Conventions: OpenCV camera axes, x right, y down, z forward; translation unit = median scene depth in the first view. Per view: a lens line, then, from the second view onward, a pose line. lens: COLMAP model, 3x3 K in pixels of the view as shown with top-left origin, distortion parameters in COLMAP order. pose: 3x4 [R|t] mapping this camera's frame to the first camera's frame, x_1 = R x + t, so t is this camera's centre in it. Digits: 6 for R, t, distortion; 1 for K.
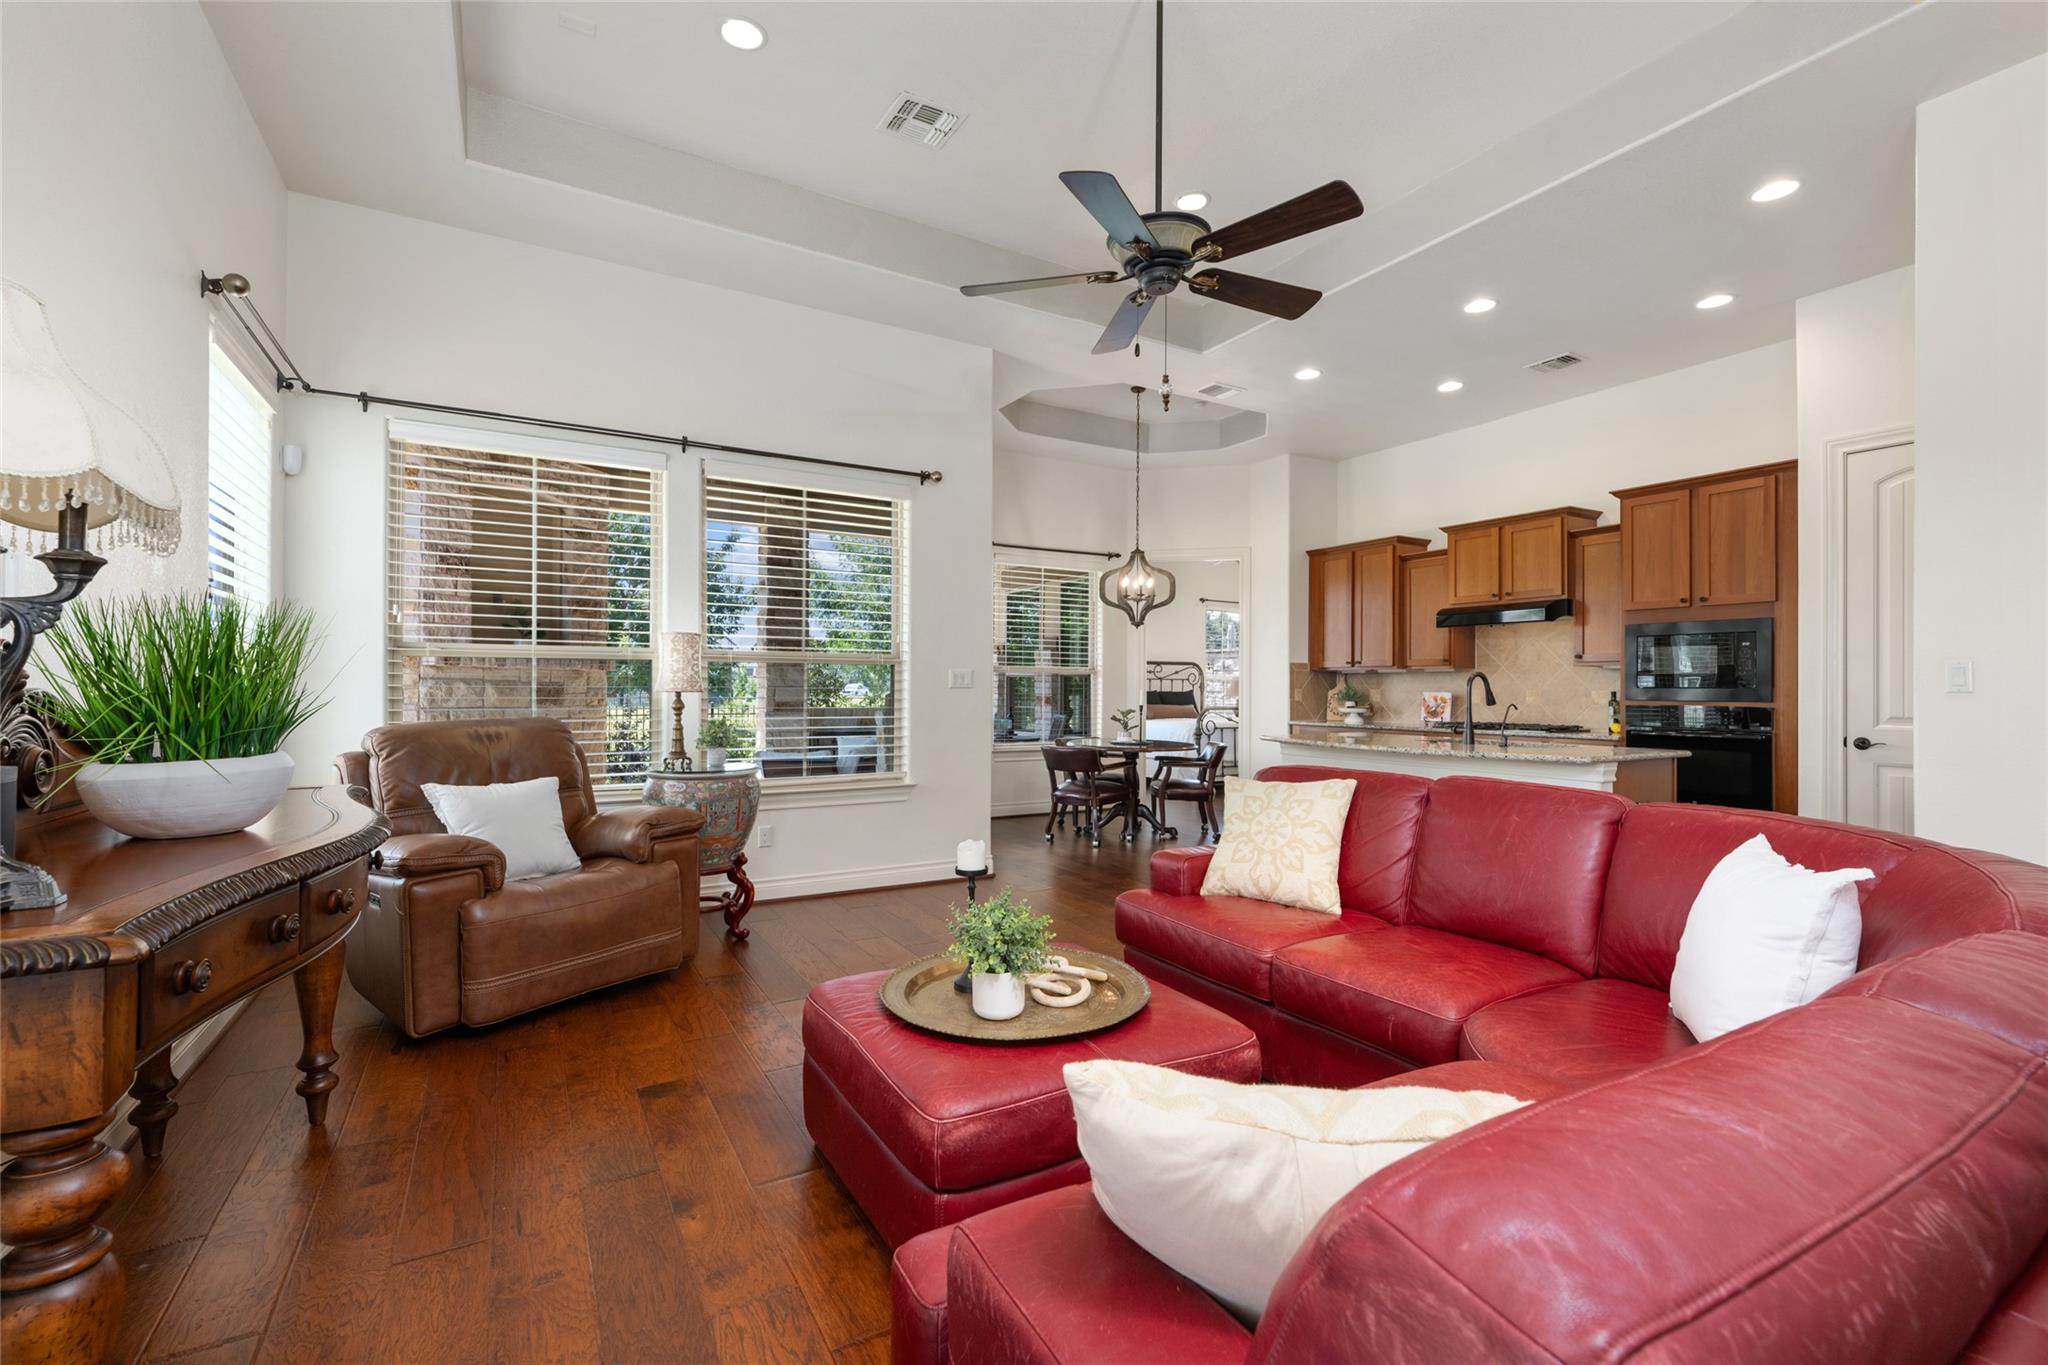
lens RADIAL K [[866.1, 0, 1024.0], [0, 866.1, 682.5], [0, 0, 1]] dist [-0.001812, -0.000134]
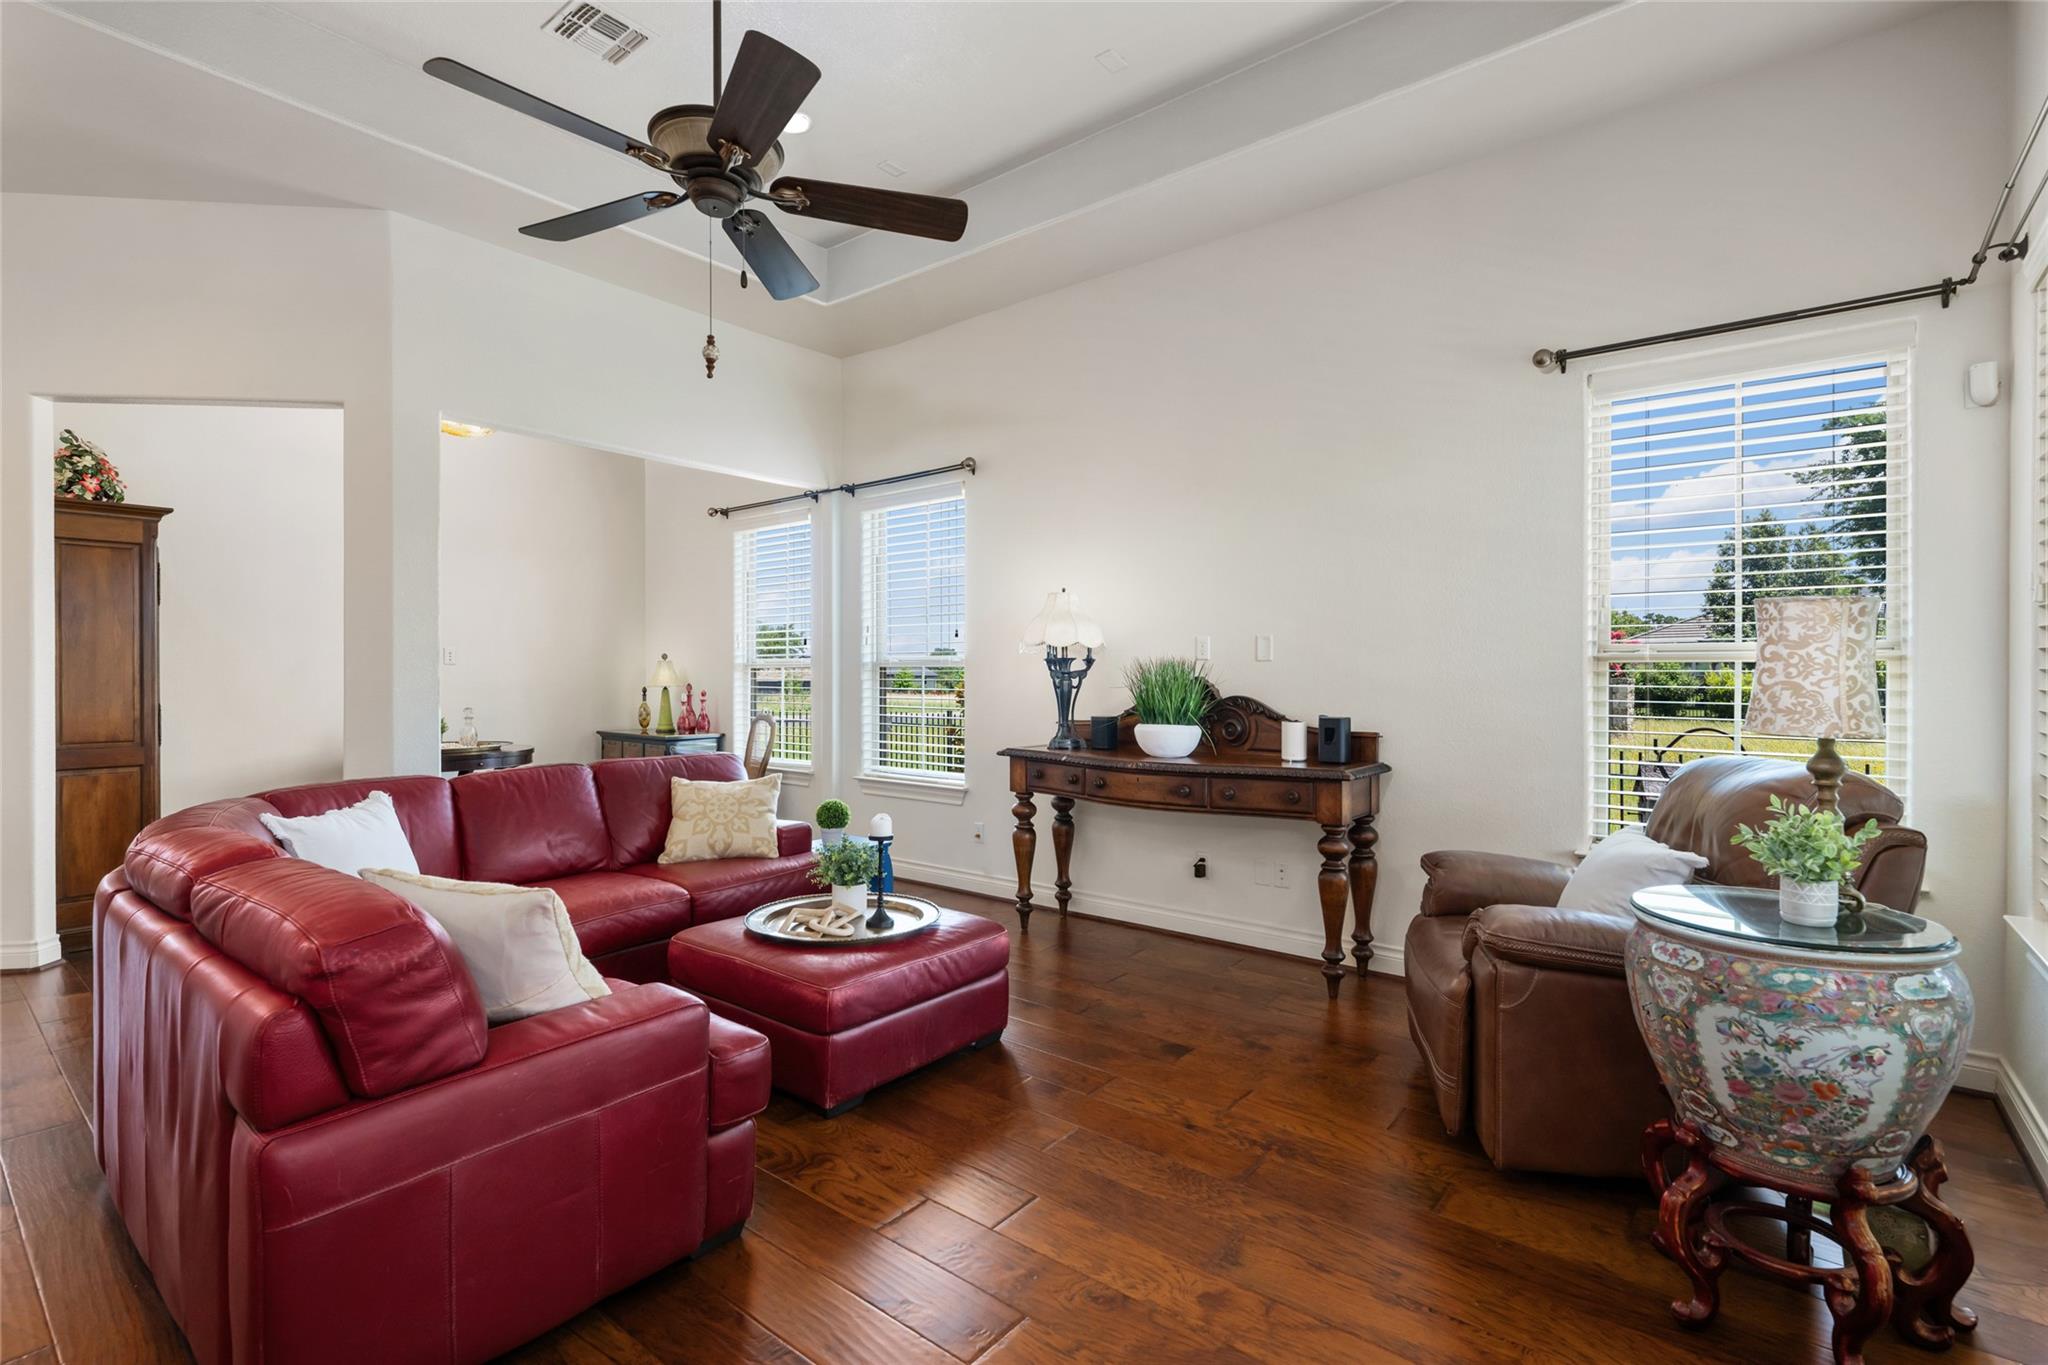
lens RADIAL K [[942.0, 0, 1024.0], [0, 942.0, 682.5], [0, 0, 1]] dist [-0.002015, -0.000141]
pose [[-0.935899, -0.002749, -0.352259, 0.101414], [-0.005242, 0.999968, 0.006122, -0.011615], [0.352231, 0.007576, -0.935883, 0.997116]]
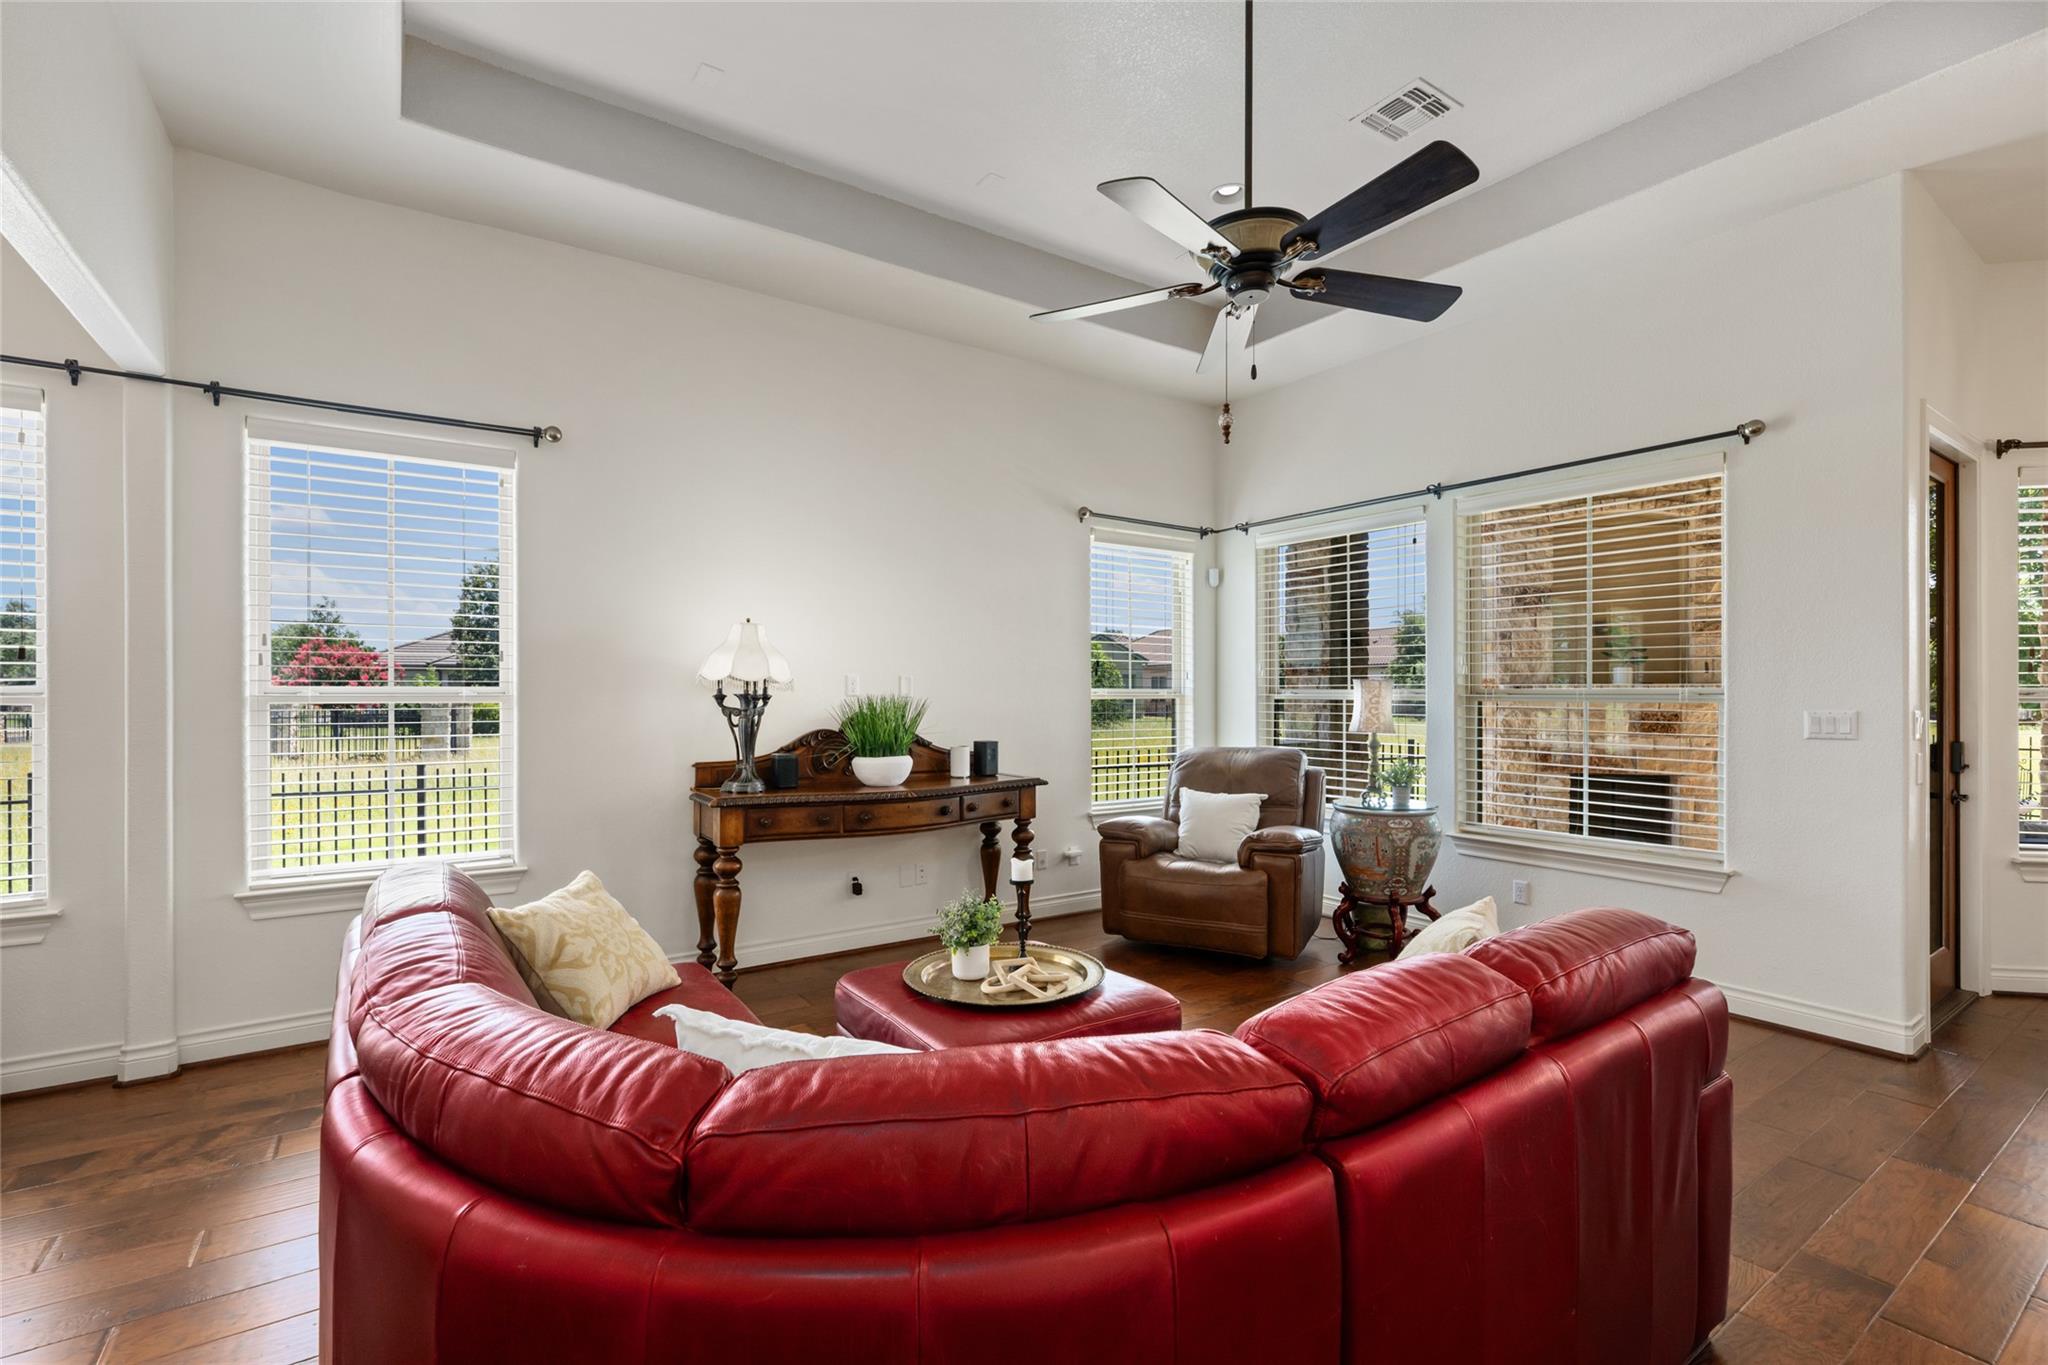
lens RADIAL K [[917.0, 0, 1010.1], [0, 917.0, 698.3], [0, 0, 1]] dist [-0.026733, 0.000019]
pose [[0.070417, 0.000205, -0.997518, 0.552361], [0.000318, 1.000000, 0.000228, -0.025460], [0.997518, -0.000333, 0.070417, 0.358400]]
